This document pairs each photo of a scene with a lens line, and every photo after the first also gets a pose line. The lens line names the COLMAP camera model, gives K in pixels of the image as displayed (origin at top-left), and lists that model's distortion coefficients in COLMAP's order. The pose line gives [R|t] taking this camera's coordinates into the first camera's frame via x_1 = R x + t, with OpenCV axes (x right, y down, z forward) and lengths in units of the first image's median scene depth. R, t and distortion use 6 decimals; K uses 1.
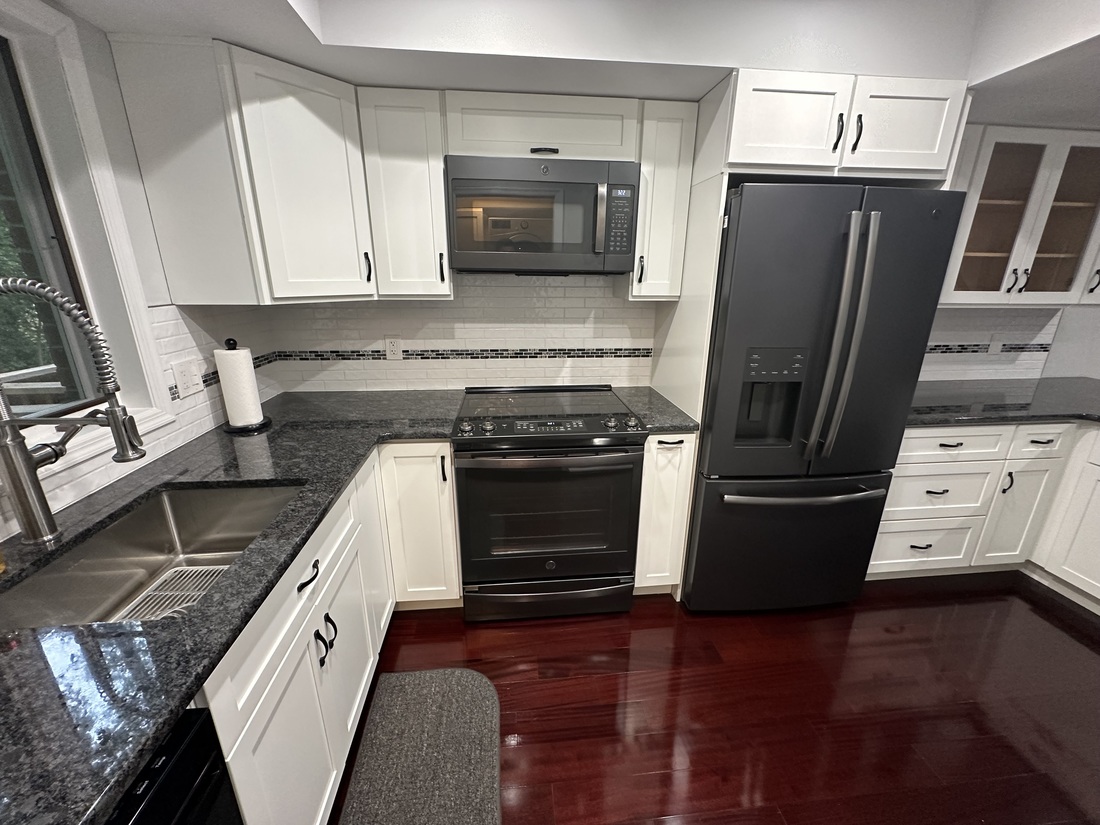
lens RADIAL K [[439.9, 0, 550.0], [0, 439.9, 412.5], [0, 0, 1]] dist [-0.002581, 0.000293]
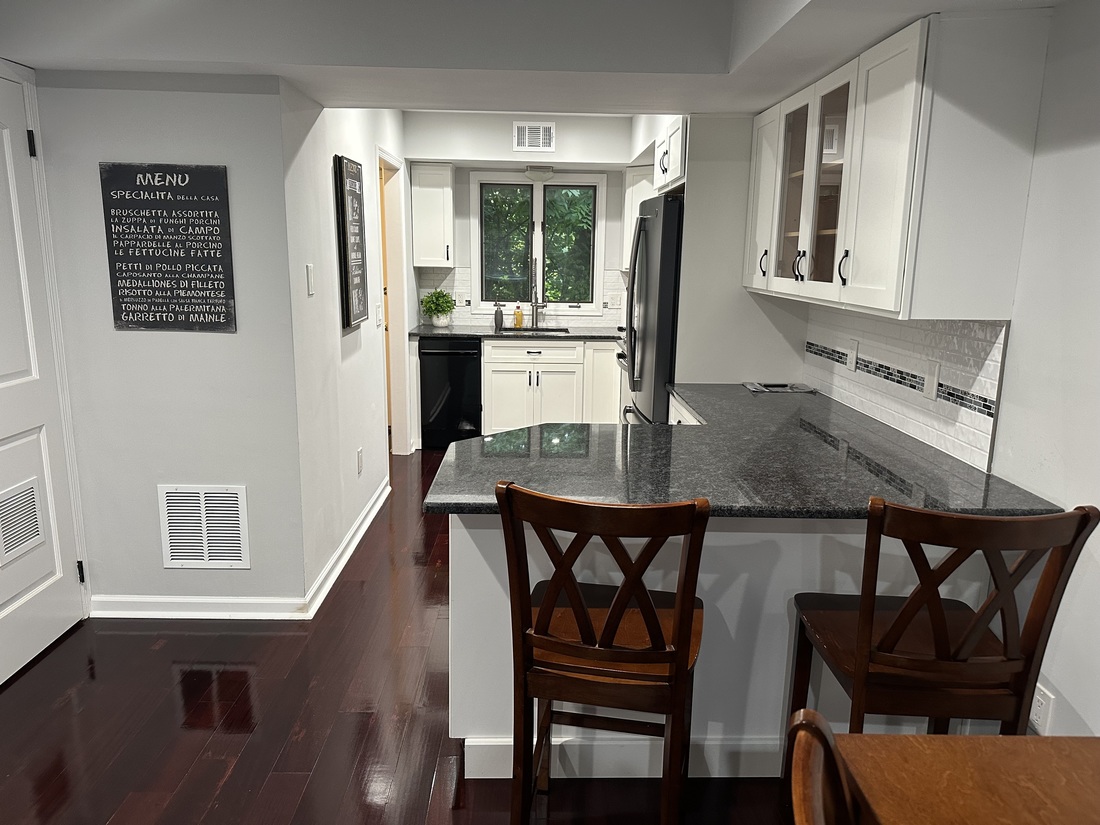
lens RADIAL K [[770.7, 0, 550.0], [0, 770.7, 412.5], [0, 0, 1]] dist [0.128831, -0.189996]
pose [[-0.083050, 0.194132, -0.977454, 2.567625], [-0.315048, 0.925422, 0.210566, -0.220430], [0.945435, 0.325432, -0.015695, 0.713159]]
